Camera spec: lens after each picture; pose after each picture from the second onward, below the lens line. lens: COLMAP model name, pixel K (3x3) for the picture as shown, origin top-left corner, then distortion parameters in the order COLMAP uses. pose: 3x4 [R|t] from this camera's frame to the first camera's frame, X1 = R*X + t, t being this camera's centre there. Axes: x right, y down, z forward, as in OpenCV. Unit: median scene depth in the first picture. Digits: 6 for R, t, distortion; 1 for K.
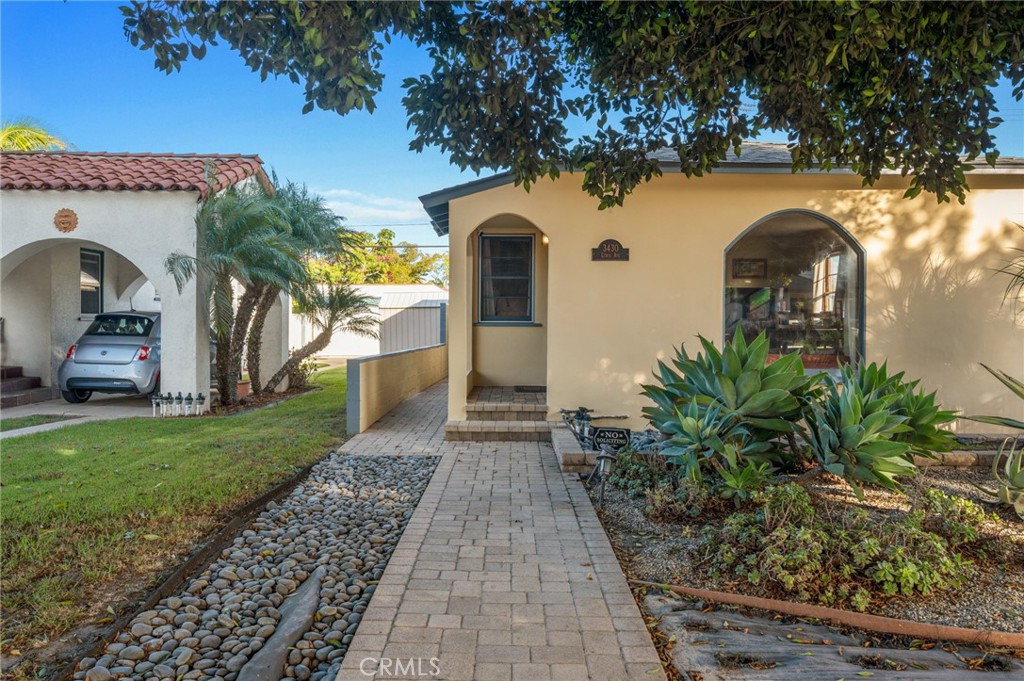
lens RADIAL K [[778.7, 0, 512.0], [0, 778.7, 340.5], [0, 0, 1]] dist [-0.001728, 0.000881]
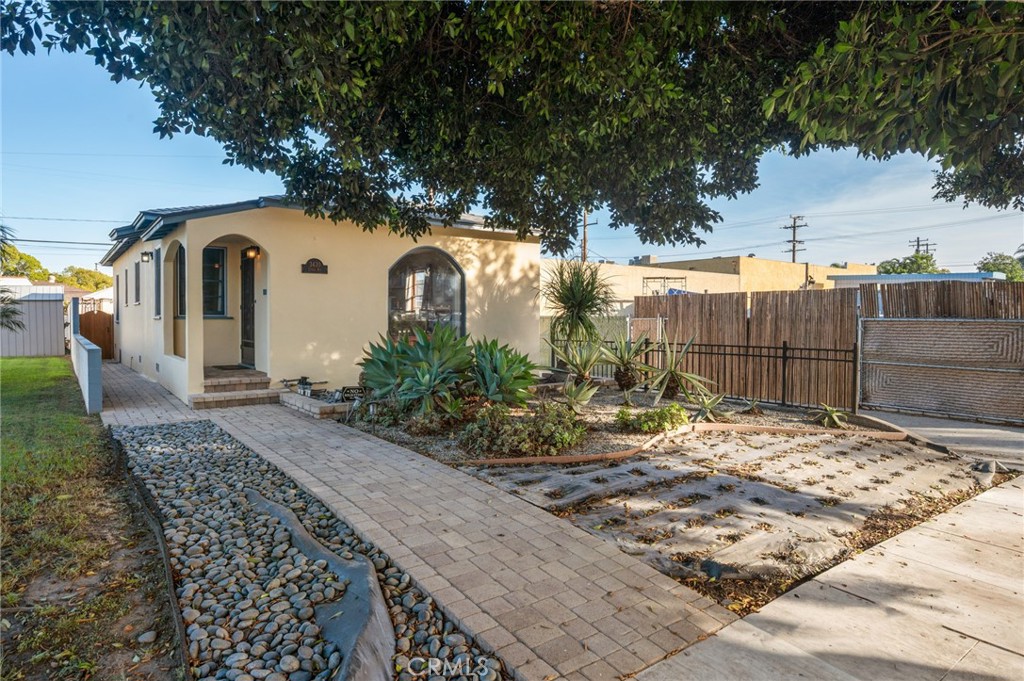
lens RADIAL K [[596.4, 0, 510.2], [0, 596.4, 318.6], [0, 0, 1]] dist [0.000947, -0.000189]
pose [[0.796029, -0.003892, 0.605245, -0.261232], [0.012660, 0.999868, -0.010221, -0.003904], [-0.605125, 0.015798, 0.795973, -0.091576]]
